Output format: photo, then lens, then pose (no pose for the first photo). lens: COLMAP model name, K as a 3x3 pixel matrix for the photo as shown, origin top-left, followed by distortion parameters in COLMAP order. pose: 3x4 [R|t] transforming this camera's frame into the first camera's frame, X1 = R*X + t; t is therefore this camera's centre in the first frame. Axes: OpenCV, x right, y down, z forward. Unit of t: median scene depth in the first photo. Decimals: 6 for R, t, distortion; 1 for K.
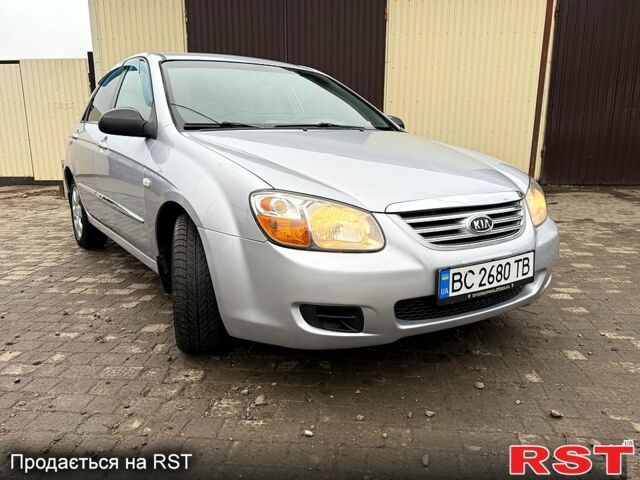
lens RADIAL K [[521.8, 0, 319.0], [0, 521.8, 239.7], [0, 0, 1]] dist [0.111379, -0.166745]
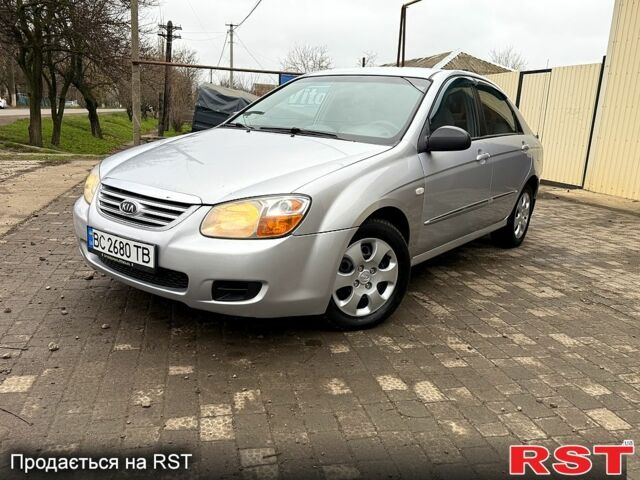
lens RADIAL K [[521.8, 0, 319.0], [0, 521.8, 239.7], [0, 0, 1]] dist [0.111379, -0.166745]
pose [[0.329767, 0.237994, -0.913571, 1.623568], [-0.244555, 0.956205, 0.160825, -0.268954], [0.911837, 0.170384, 0.373528, 0.959750]]
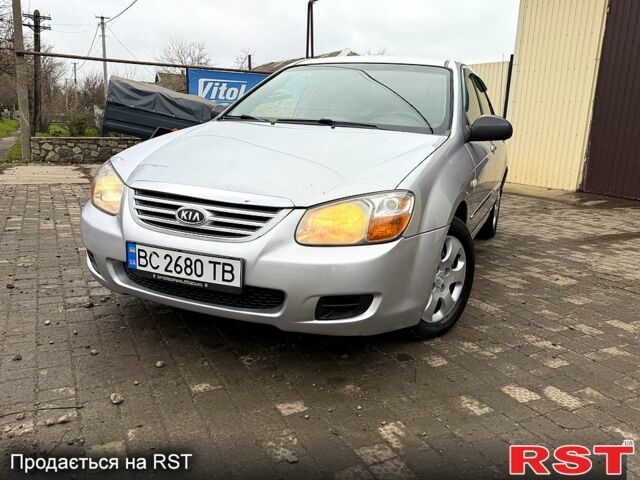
lens RADIAL K [[521.8, 0, 319.0], [0, 521.8, 239.7], [0, 0, 1]] dist [0.111379, -0.166745]
pose [[0.539946, 0.212406, -0.814458, 1.282652], [-0.217070, 0.970043, 0.109074, -0.149500], [0.813227, 0.117900, 0.569878, 0.630080]]
